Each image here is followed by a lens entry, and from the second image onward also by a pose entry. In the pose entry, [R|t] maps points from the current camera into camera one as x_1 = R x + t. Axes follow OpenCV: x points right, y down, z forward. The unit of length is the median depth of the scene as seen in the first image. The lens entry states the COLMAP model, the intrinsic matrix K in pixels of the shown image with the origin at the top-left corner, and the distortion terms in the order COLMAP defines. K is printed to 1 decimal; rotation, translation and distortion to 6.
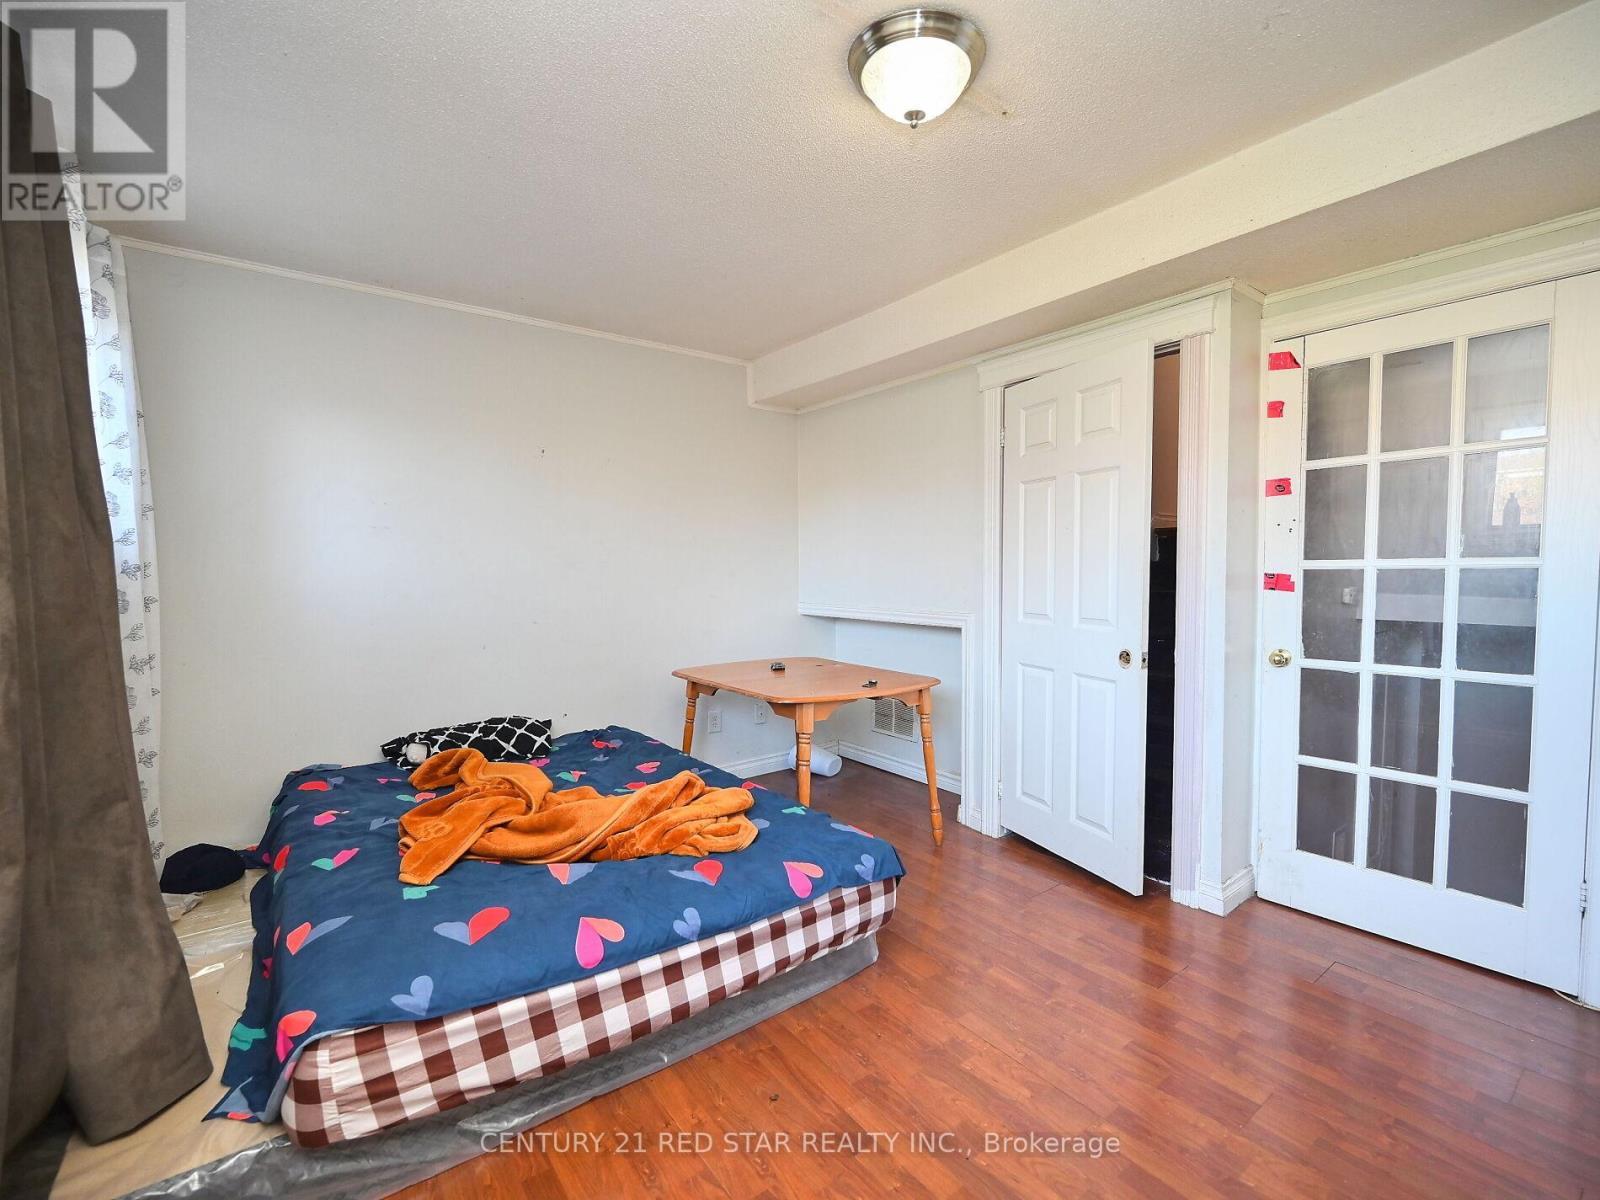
lens RADIAL K [[712.4, 0, 801.6], [0, 712.4, 603.1], [0, 0, 1]] dist [-0.001657, -0.000156]
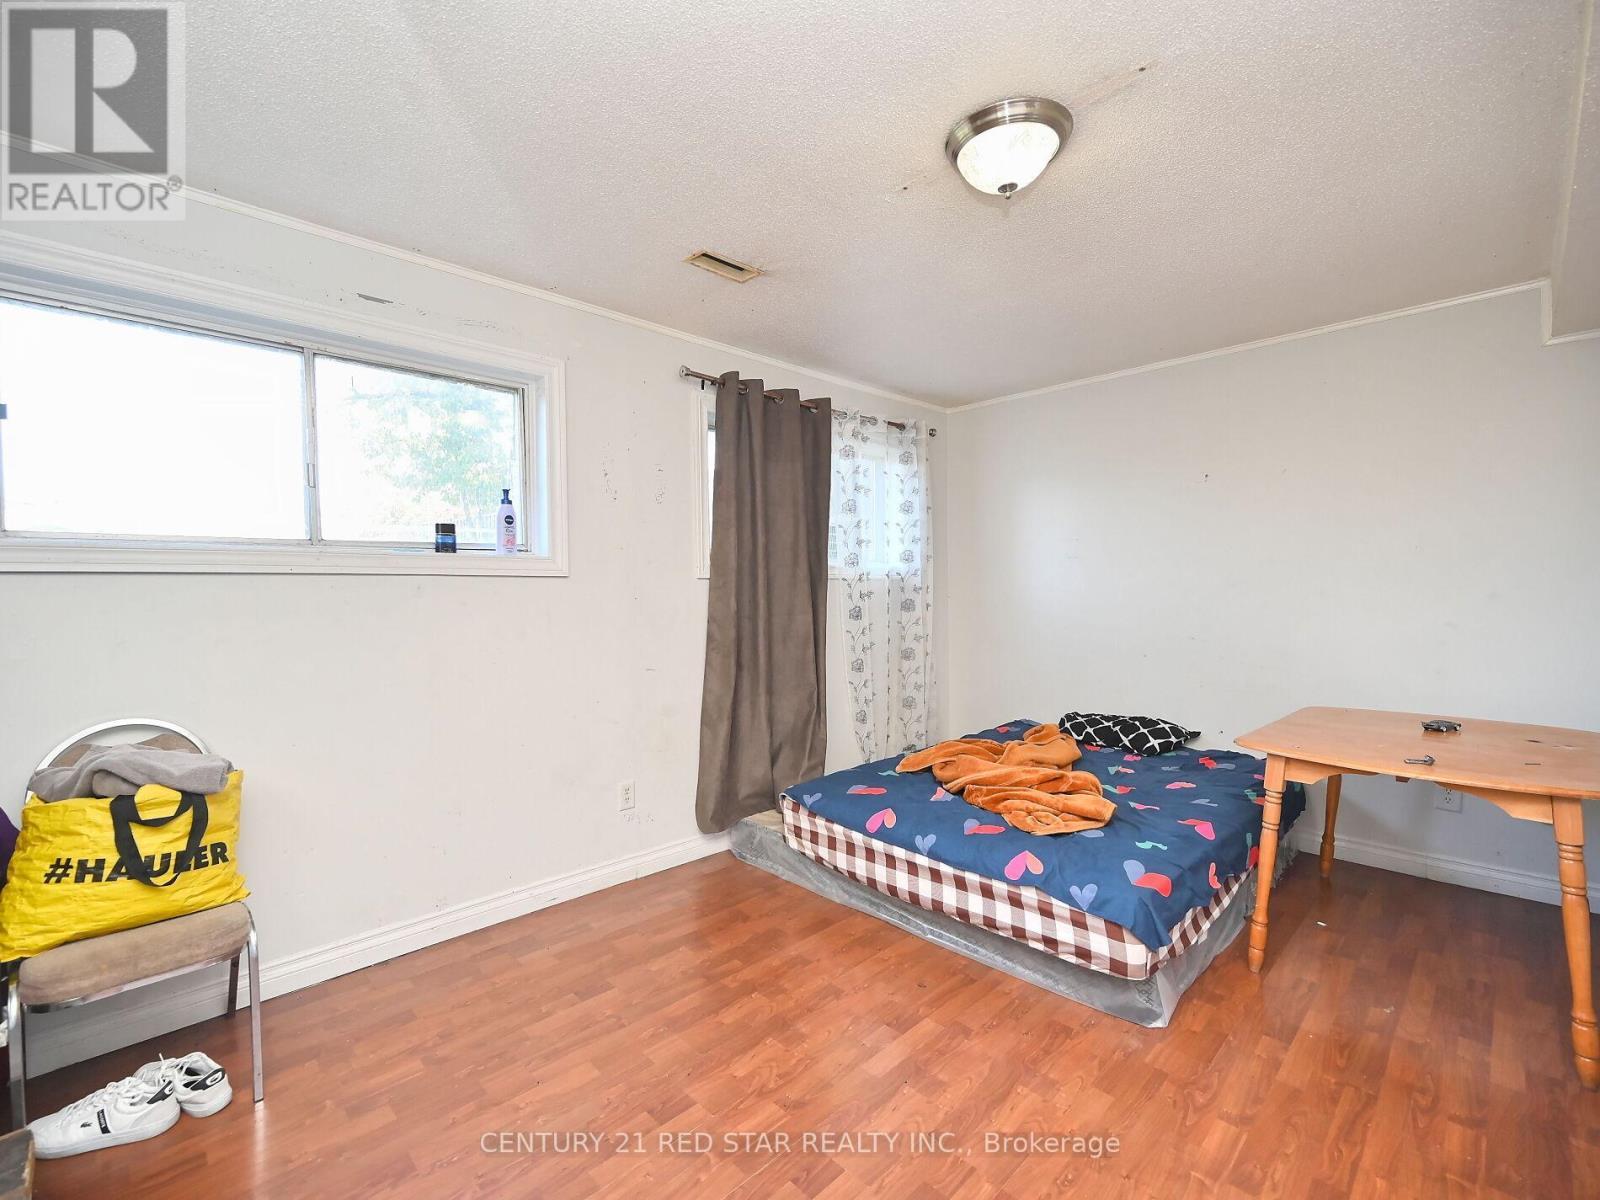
lens RADIAL K [[708.3, 0, 797.4], [0, 708.3, 605.3], [0, 0, 1]] dist [0.002281, -0.000408]
pose [[0.126910, 0.031213, -0.991423, 1.054502], [-0.040386, 0.998839, 0.026276, -0.045290], [0.991092, 0.036705, 0.128024, 0.479343]]
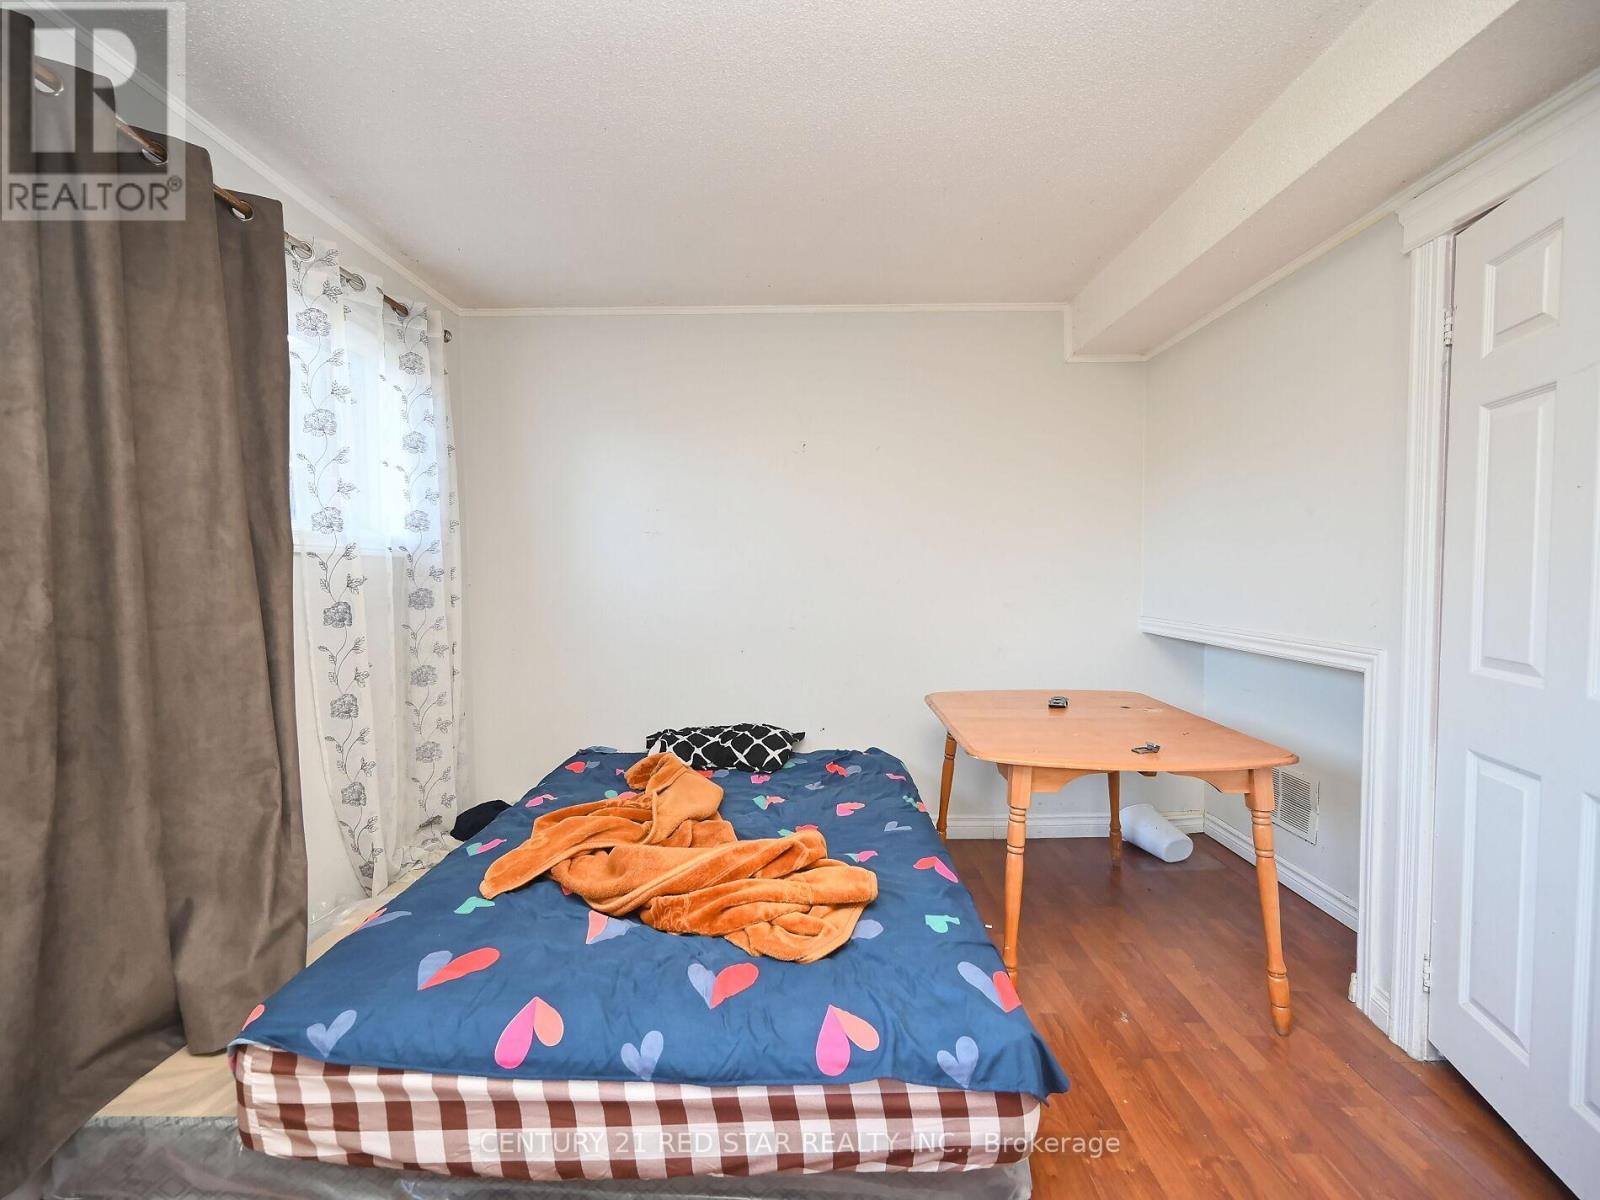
lens RADIAL K [[708.4, 0, 800.1], [0, 708.4, 602.8], [0, 0, 1]] dist [-0.000199, -0.000426]
pose [[0.796265, 0.027423, -0.604326, 0.353368], [-0.027368, 0.999582, 0.009297, -0.026684], [0.604328, 0.009136, 0.796683, 0.444829]]
